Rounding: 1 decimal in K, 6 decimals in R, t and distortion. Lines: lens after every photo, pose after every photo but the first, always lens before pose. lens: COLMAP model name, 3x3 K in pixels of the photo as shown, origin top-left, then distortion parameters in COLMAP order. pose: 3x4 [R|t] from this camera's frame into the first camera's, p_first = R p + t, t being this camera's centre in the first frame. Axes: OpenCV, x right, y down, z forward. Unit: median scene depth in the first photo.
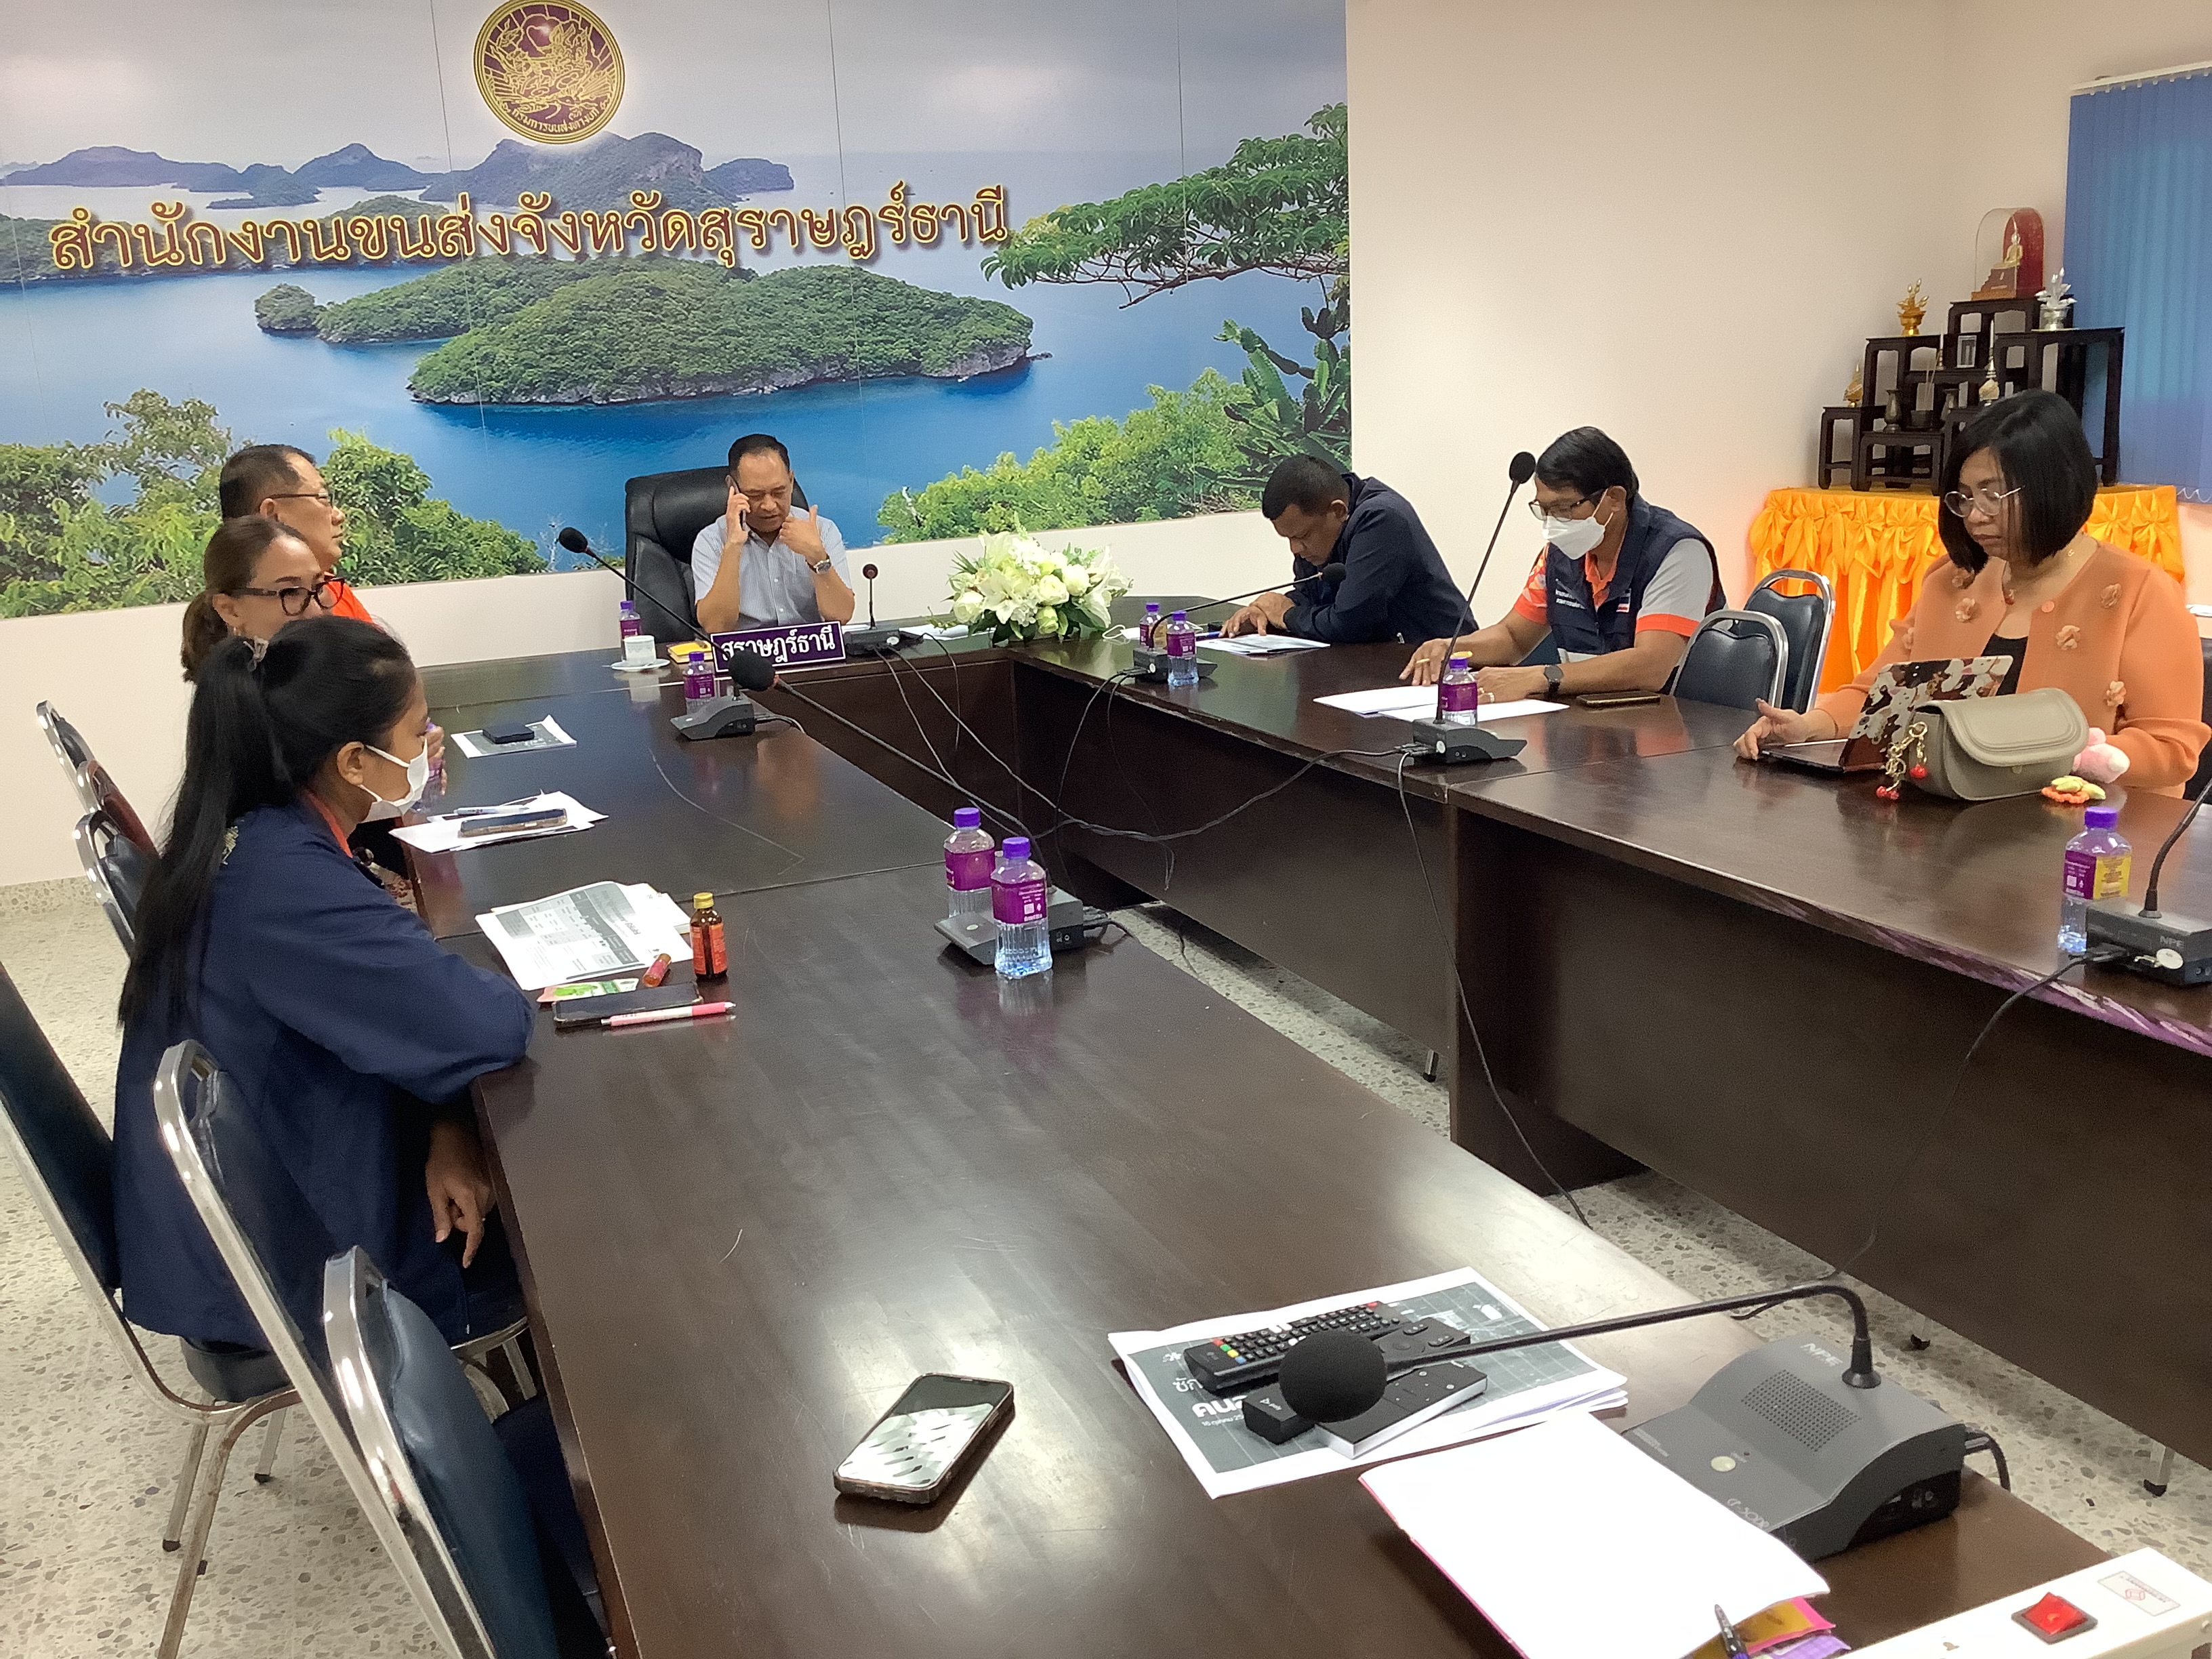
lens RADIAL K [[2023.2, 0, 1091.9], [0, 2023.2, 836.8], [0, 0, 1]] dist [0.131718, -0.281606]
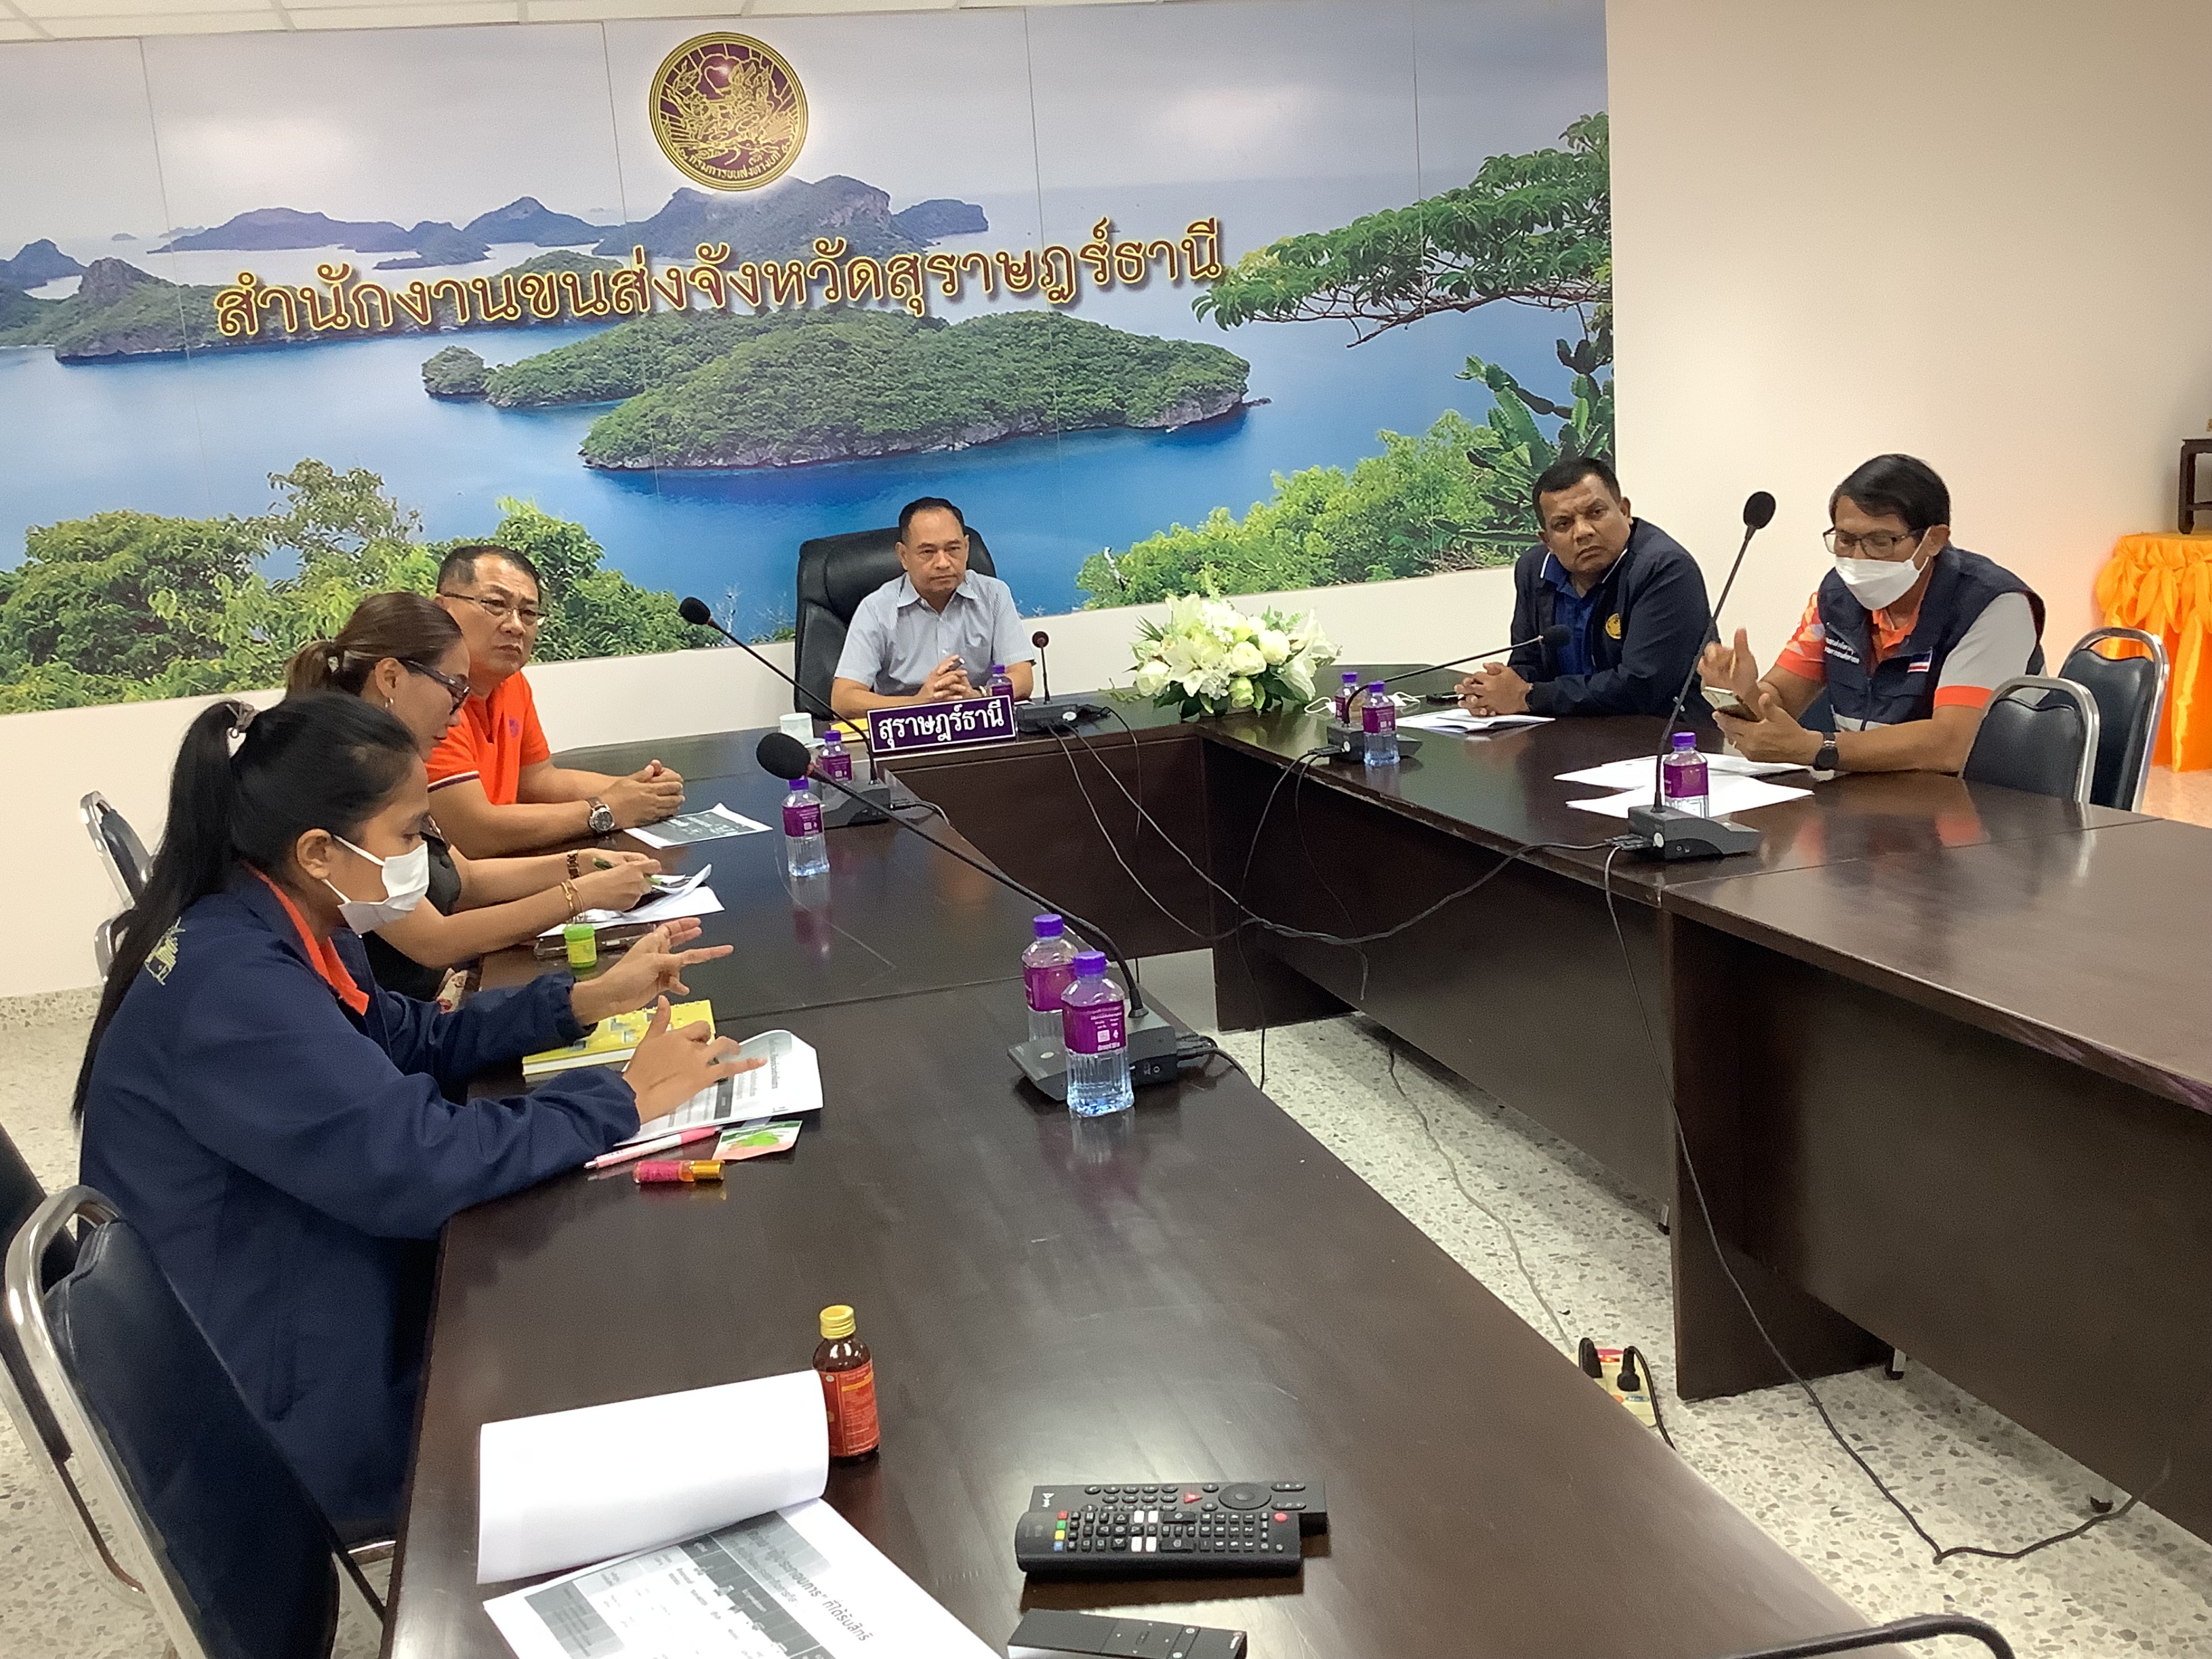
lens RADIAL K [[2167.8, 0, 1093.8], [0, 2167.8, 835.7], [0, 0, 1]] dist [0.147668, -0.329186]
pose [[0.991093, 0.001647, -0.133165, 0.035112], [-0.006908, 0.999213, -0.039057, -0.005181], [0.132995, 0.039629, 0.990324, 0.039860]]
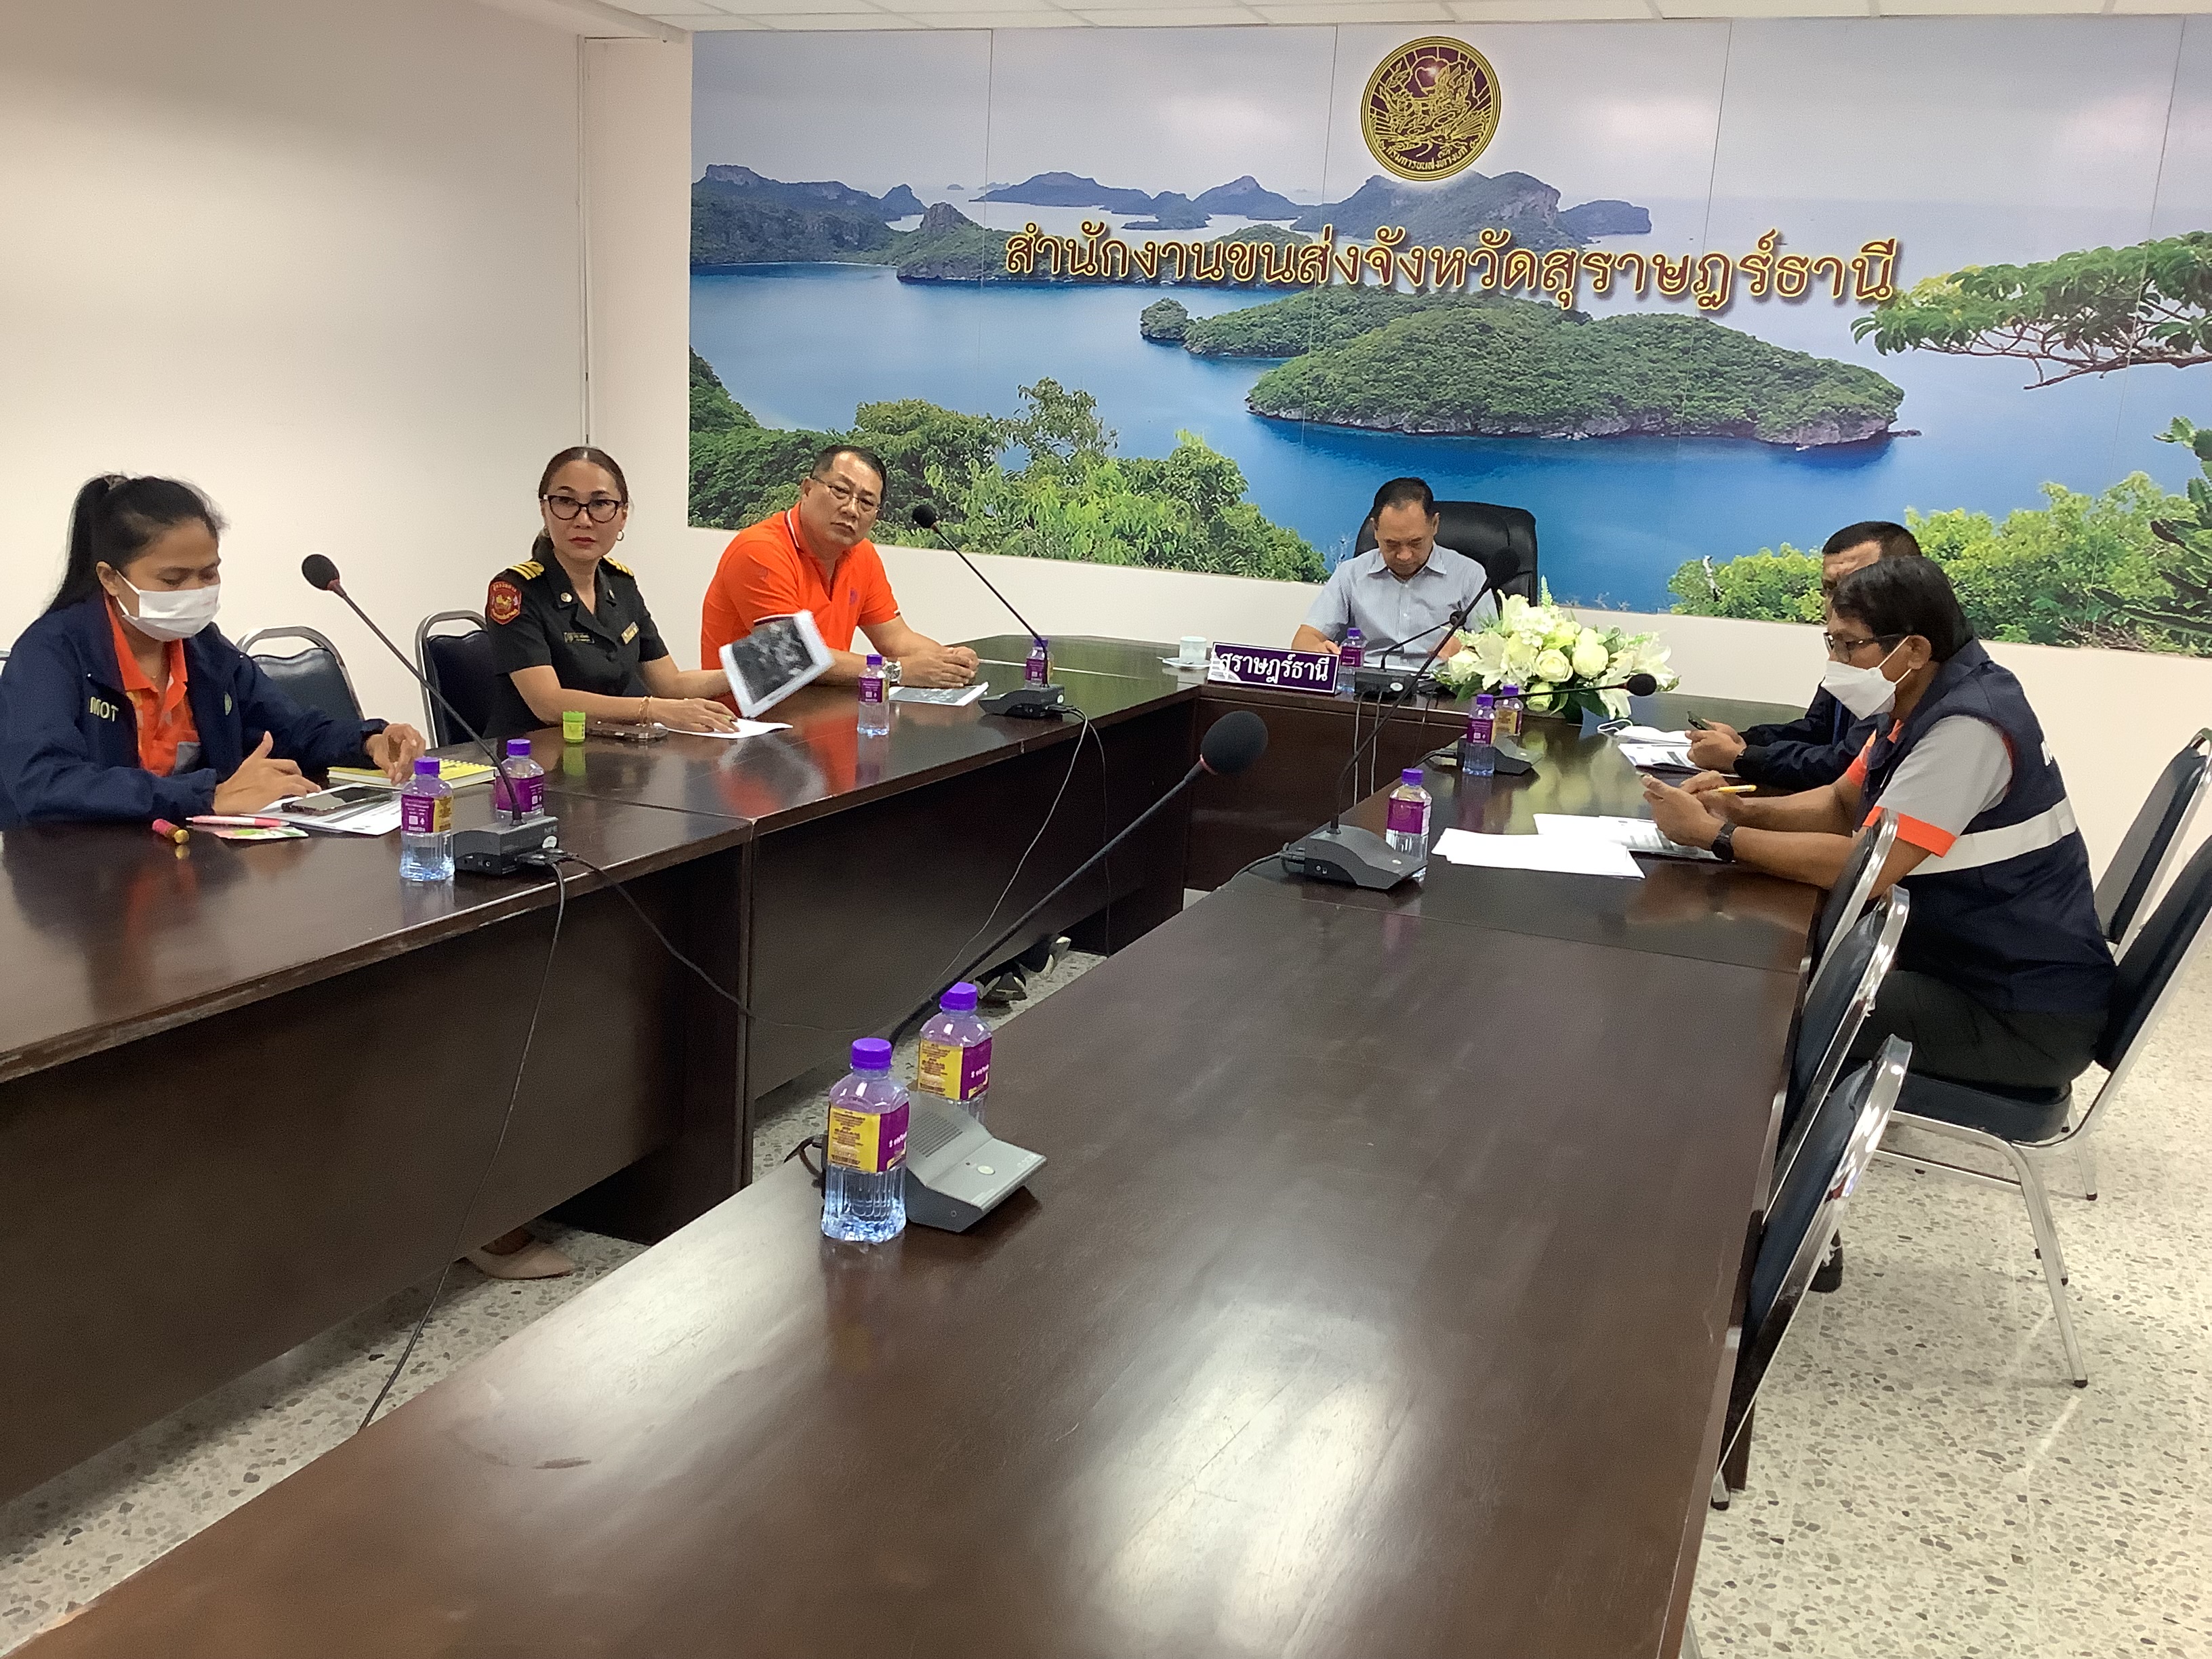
lens RADIAL K [[2023.2, 0, 1091.9], [0, 2023.2, 836.8], [0, 0, 1]] dist [0.131718, -0.281606]
pose [[0.711975, 0.238983, -0.660286, 0.382174], [-0.253765, 0.964323, 0.075395, -0.053035], [0.654747, 0.113879, 0.747220, 0.152994]]
